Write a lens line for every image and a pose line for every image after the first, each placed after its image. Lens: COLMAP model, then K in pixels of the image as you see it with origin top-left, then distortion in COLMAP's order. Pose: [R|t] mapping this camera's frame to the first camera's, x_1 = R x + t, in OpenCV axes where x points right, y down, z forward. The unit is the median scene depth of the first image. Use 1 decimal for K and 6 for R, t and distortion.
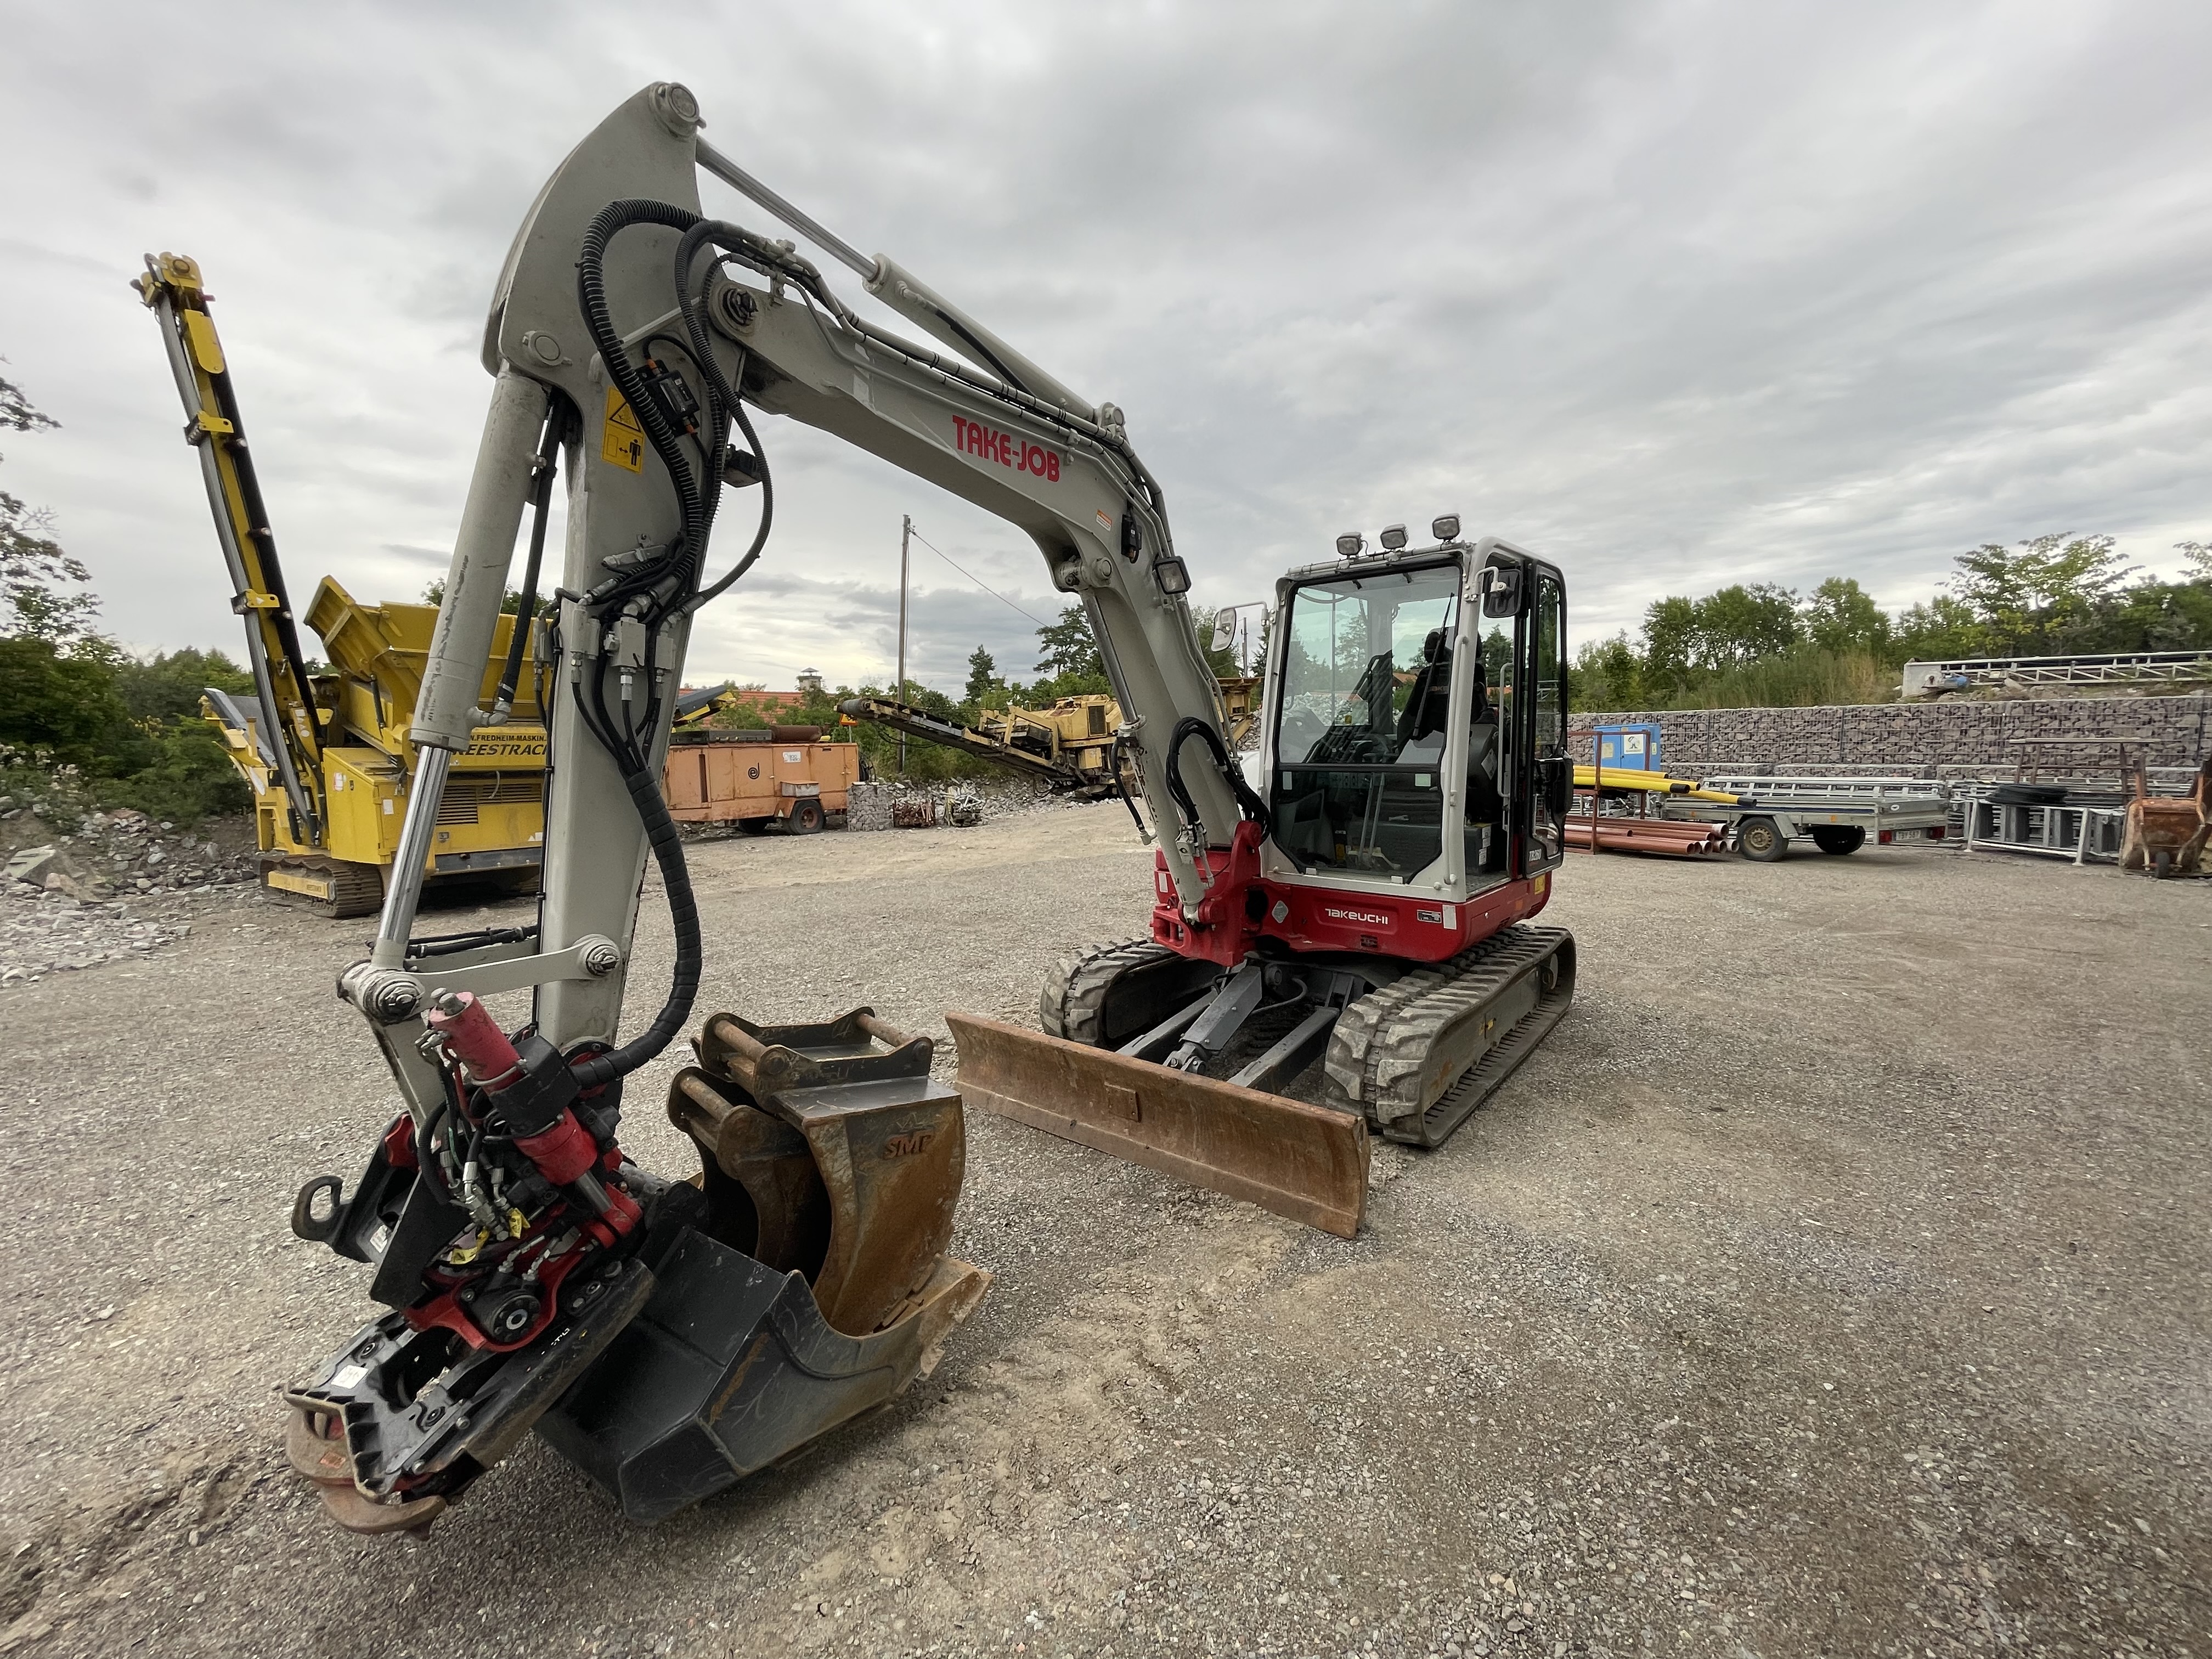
lens RADIAL K [[879.4, 0, 1114.2], [0, 879.4, 830.8], [0, 0, 1]] dist [-0.001683, -0.000079]
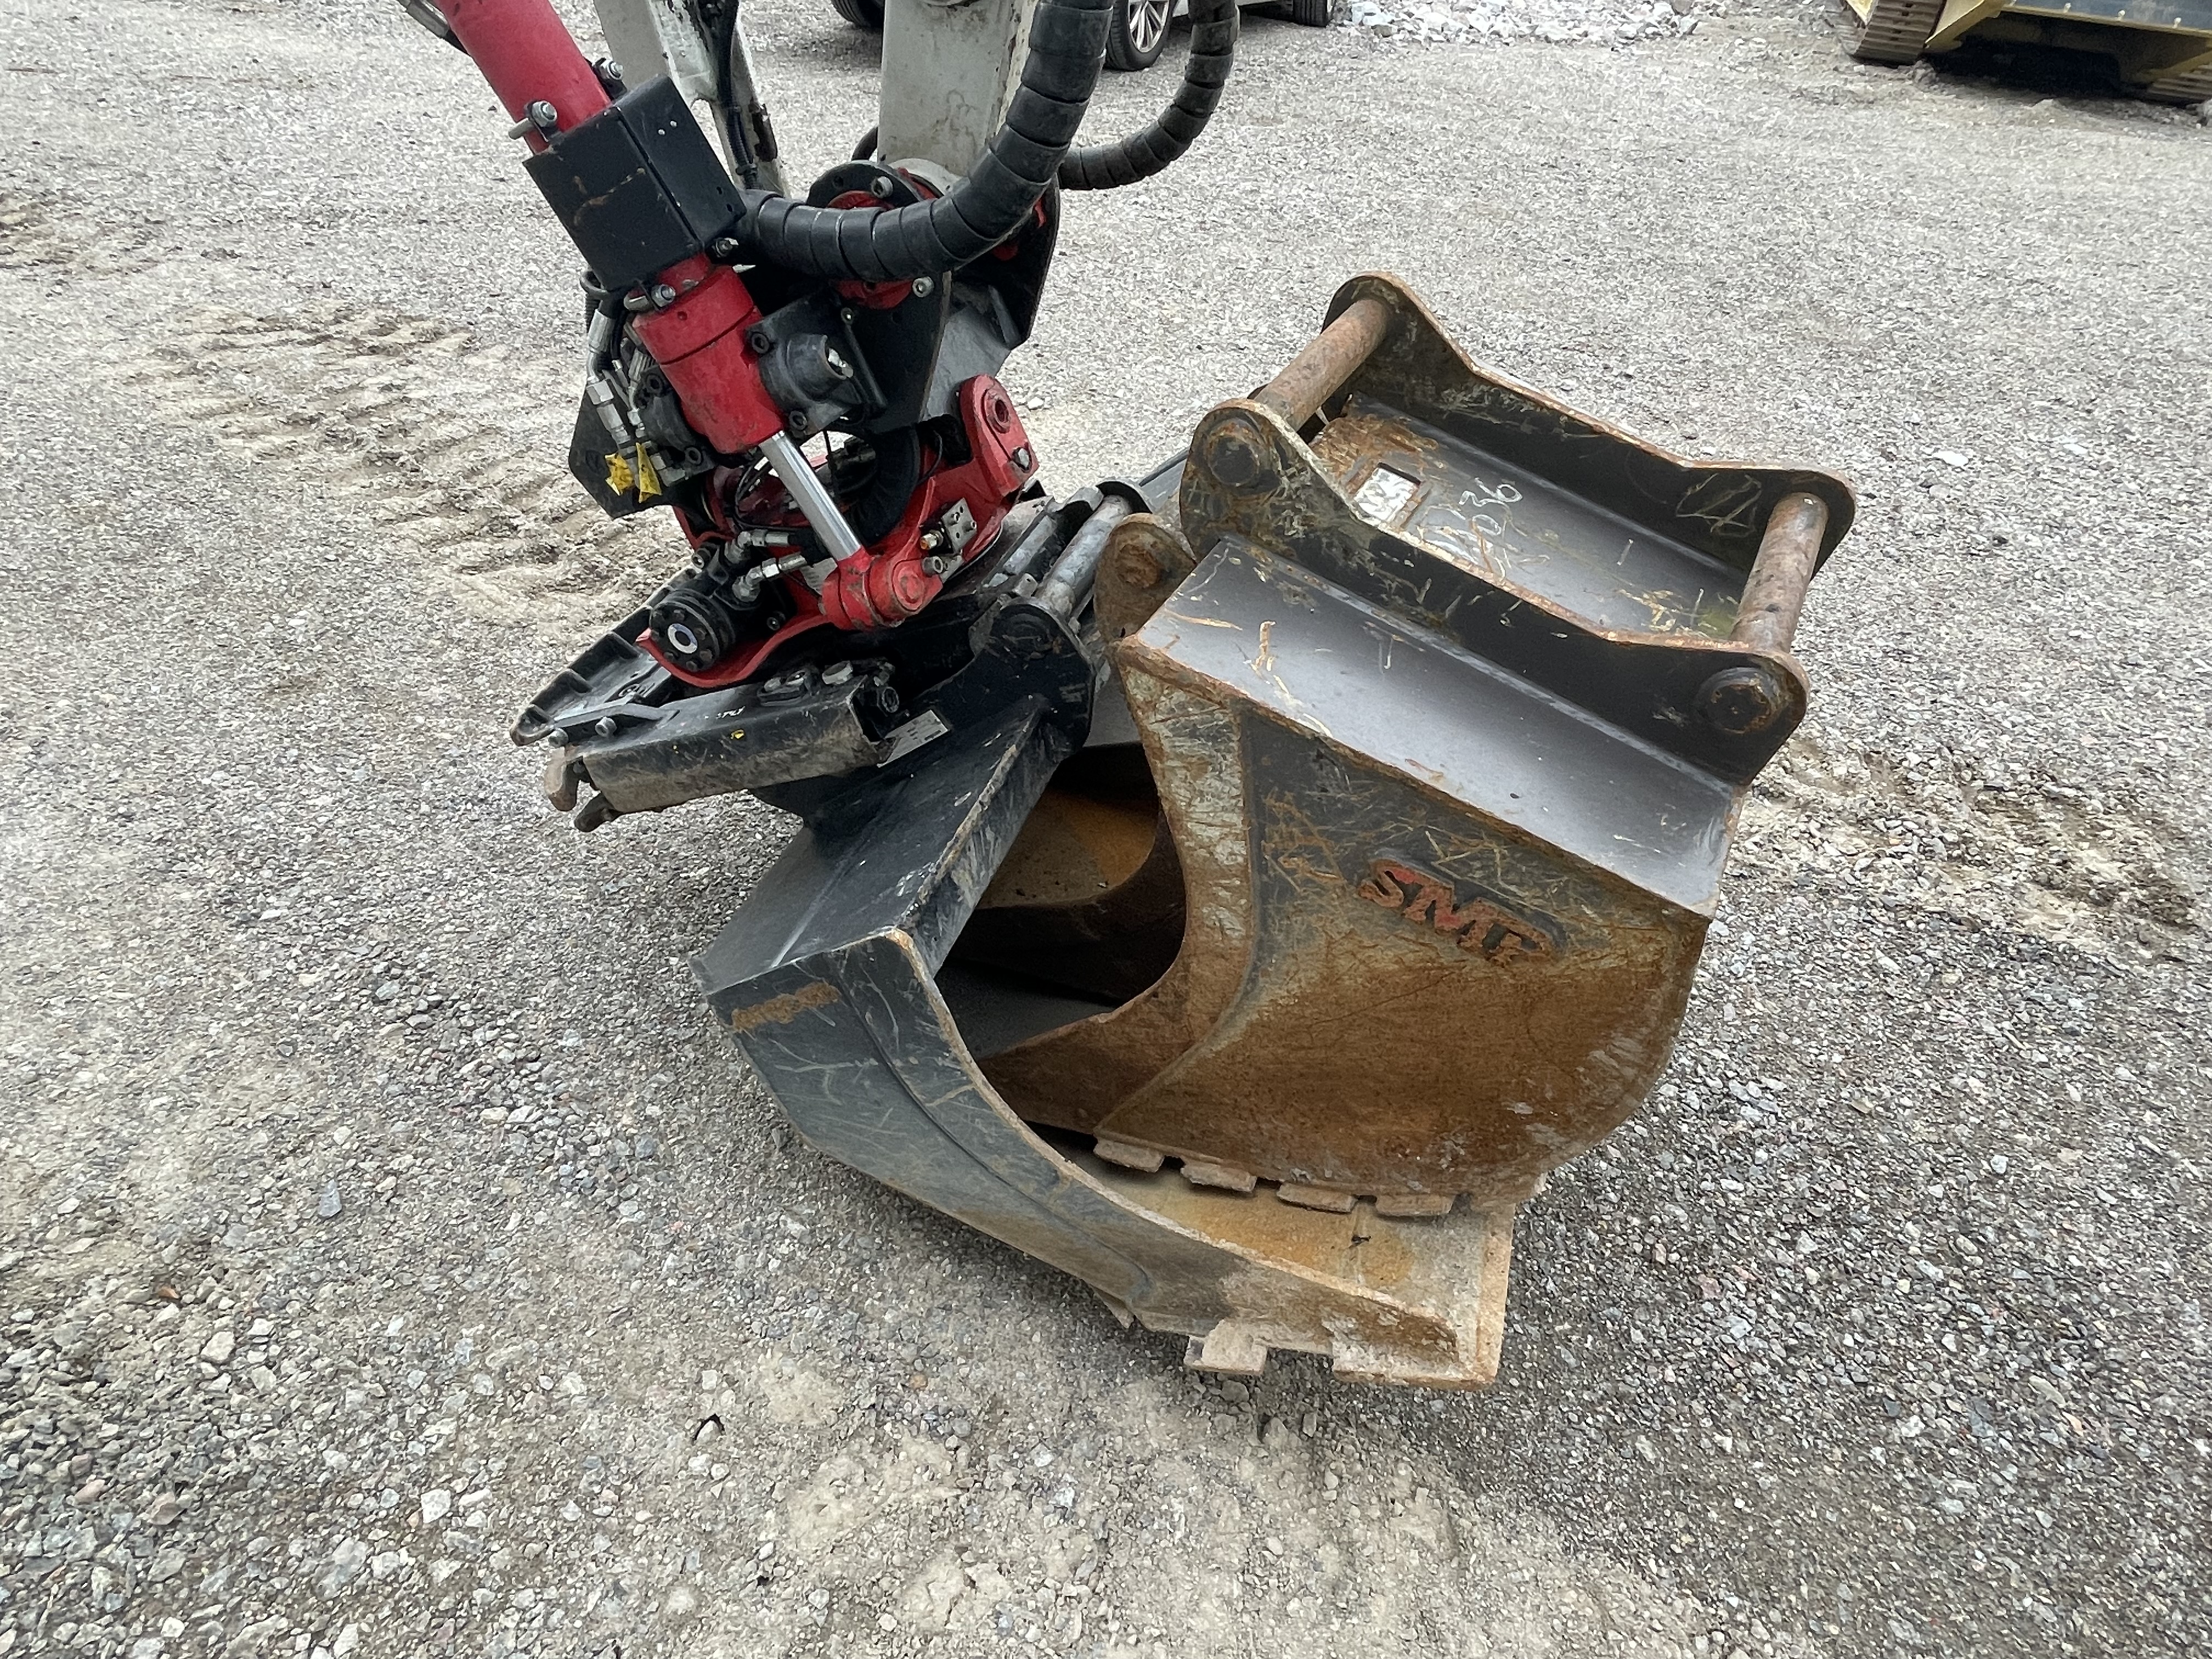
lens RADIAL K [[1303.8, 0, 1109.6], [0, 1303.8, 824.3], [0, 0, 1]] dist [0.008805, -0.004528]
pose [[0.257733, 0.639157, -0.724604, 0.031705], [-0.150909, 0.767365, 0.623199, 0.043138], [0.954358, -0.051269, 0.294230, 0.499110]]
